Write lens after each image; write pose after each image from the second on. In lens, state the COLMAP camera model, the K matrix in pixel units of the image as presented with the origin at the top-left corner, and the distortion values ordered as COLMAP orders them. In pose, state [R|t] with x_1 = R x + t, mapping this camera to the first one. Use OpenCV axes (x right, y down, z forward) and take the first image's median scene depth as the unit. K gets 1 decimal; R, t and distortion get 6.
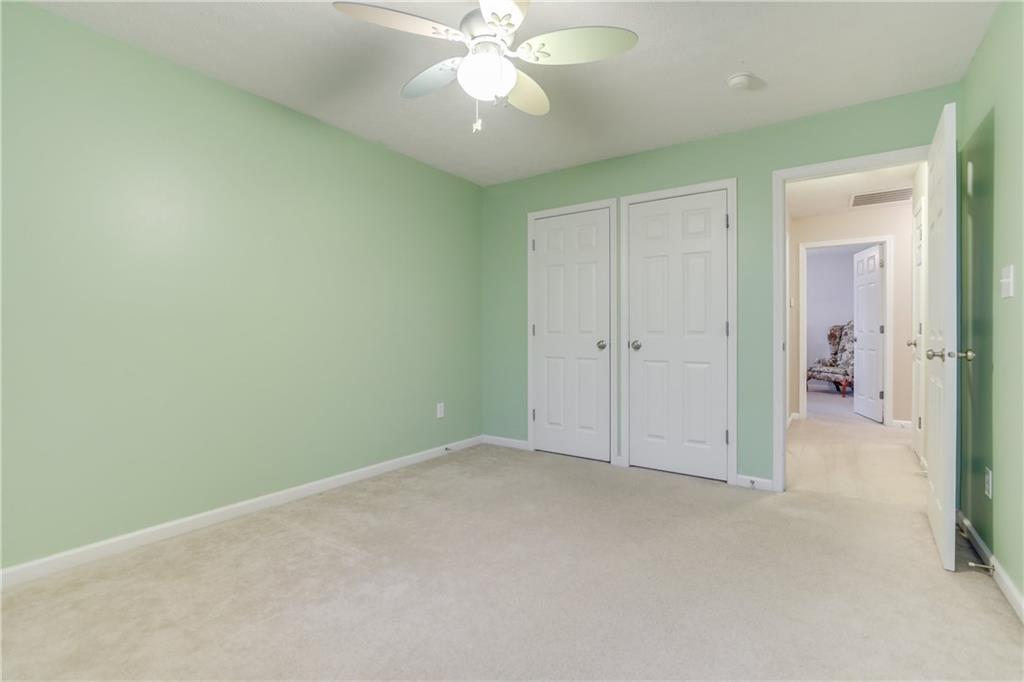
lens RADIAL K [[472.0, 0, 507.2], [0, 472.0, 348.6], [0, 0, 1]] dist [-0.002656, 0.000509]
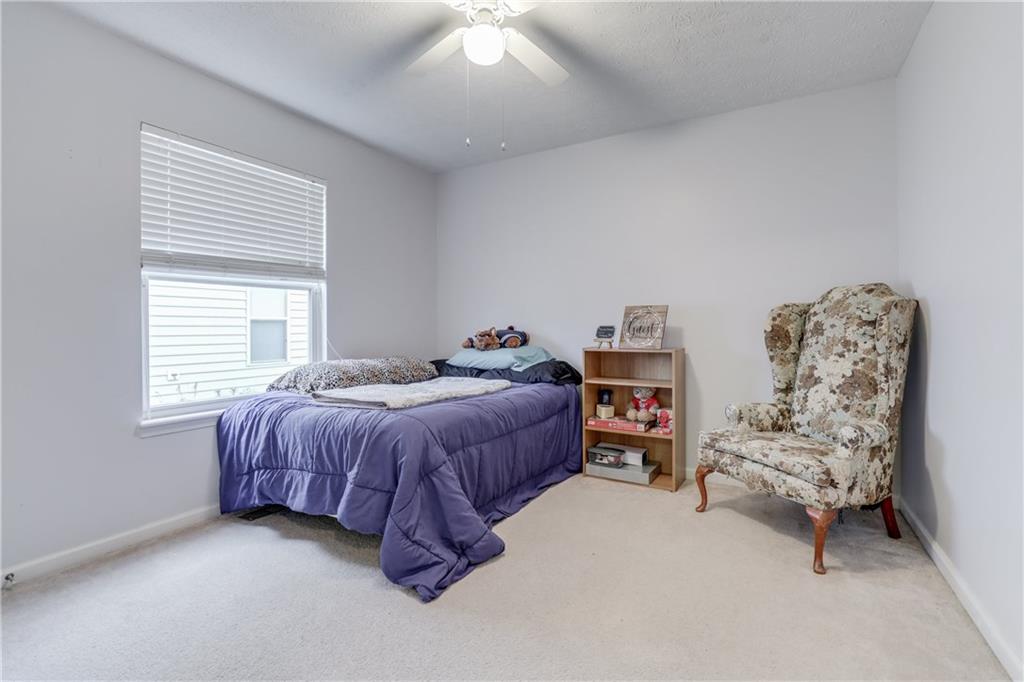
lens RADIAL K [[472.0, 0, 507.2], [0, 472.0, 348.6], [0, 0, 1]] dist [-0.002656, 0.000509]
pose [[0.996835, -0.017850, 0.077469, 0.479701], [0.016642, 0.999730, 0.016210, -0.026365], [-0.077738, -0.014870, 0.996863, 0.692416]]
